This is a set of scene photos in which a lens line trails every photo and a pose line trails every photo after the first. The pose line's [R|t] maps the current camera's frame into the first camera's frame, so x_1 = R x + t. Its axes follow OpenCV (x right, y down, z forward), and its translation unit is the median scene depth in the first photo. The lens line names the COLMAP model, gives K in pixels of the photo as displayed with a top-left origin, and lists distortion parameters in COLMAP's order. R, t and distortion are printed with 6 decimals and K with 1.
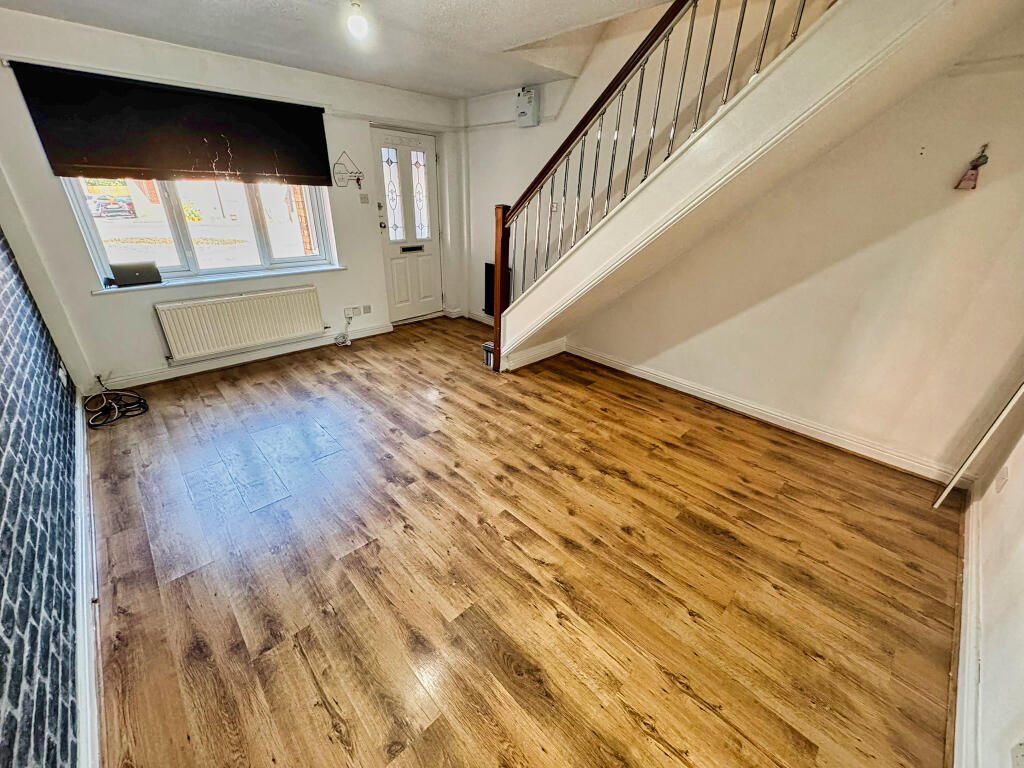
lens RADIAL K [[407.9, 0, 509.1], [0, 407.9, 386.0], [0, 0, 1]] dist [-0.001238, 0.000128]
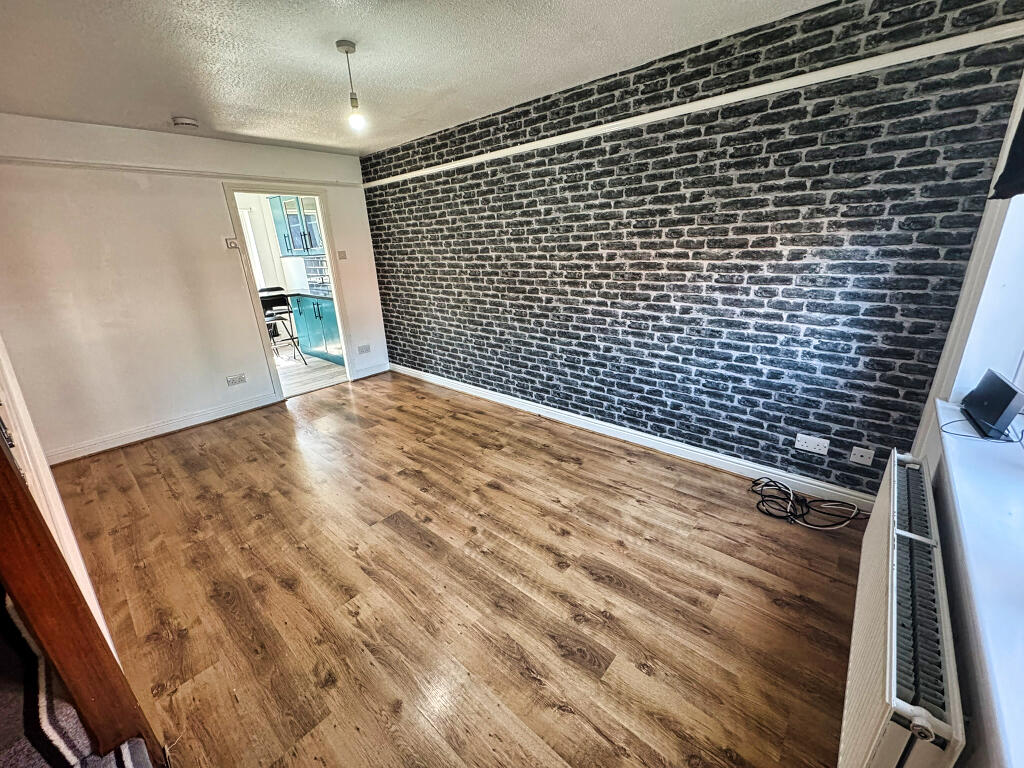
lens RADIAL K [[407.9, 0, 513.0], [0, 407.9, 387.4], [0, 0, 1]] dist [-0.001238, 0.000128]
pose [[-0.996219, 0.043432, -0.075241, -0.395925], [-0.021941, 0.712216, 0.701618, -0.642934], [0.084060, 0.700616, -0.708570, 1.377858]]
